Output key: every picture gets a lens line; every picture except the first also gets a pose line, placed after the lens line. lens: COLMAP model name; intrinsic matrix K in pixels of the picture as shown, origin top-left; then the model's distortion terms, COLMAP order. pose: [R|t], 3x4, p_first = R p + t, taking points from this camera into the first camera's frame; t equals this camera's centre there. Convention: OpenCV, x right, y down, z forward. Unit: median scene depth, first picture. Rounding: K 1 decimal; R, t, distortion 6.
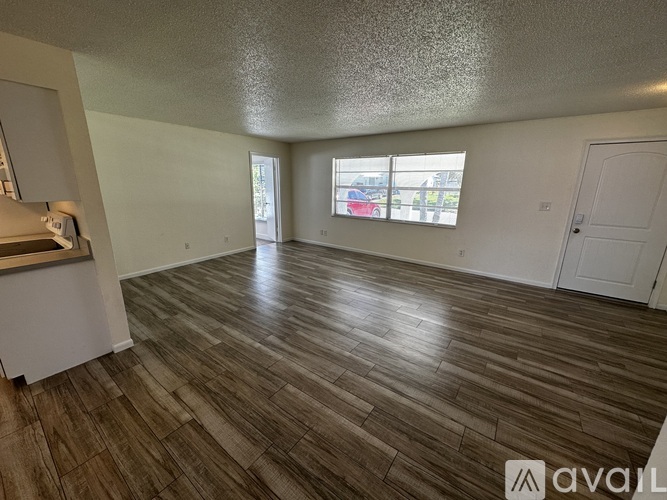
lens RADIAL K [[264.5, 0, 334.7], [0, 264.5, 247.3], [0, 0, 1]] dist [-0.002853, -0.000074]
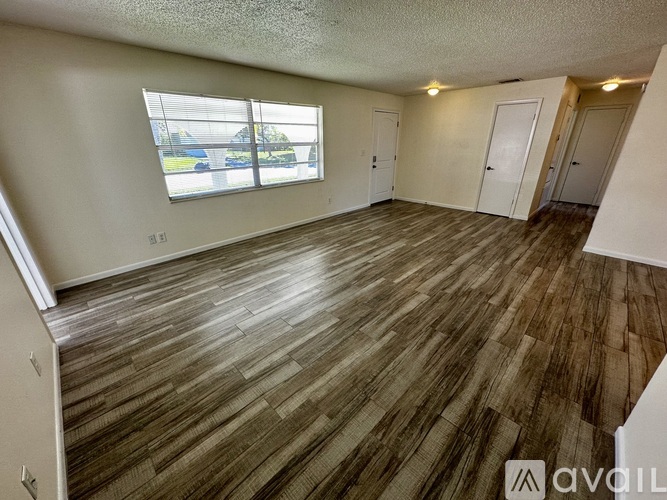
lens RADIAL K [[264.5, 0, 337.8], [0, 264.5, 246.4], [0, 0, 1]] dist [-0.002853, -0.000074]
pose [[0.162066, -0.382637, 0.909573, -0.834449], [0.246079, 0.908310, 0.338259, -0.230966], [-0.955604, 0.169006, 0.241365, 0.932884]]
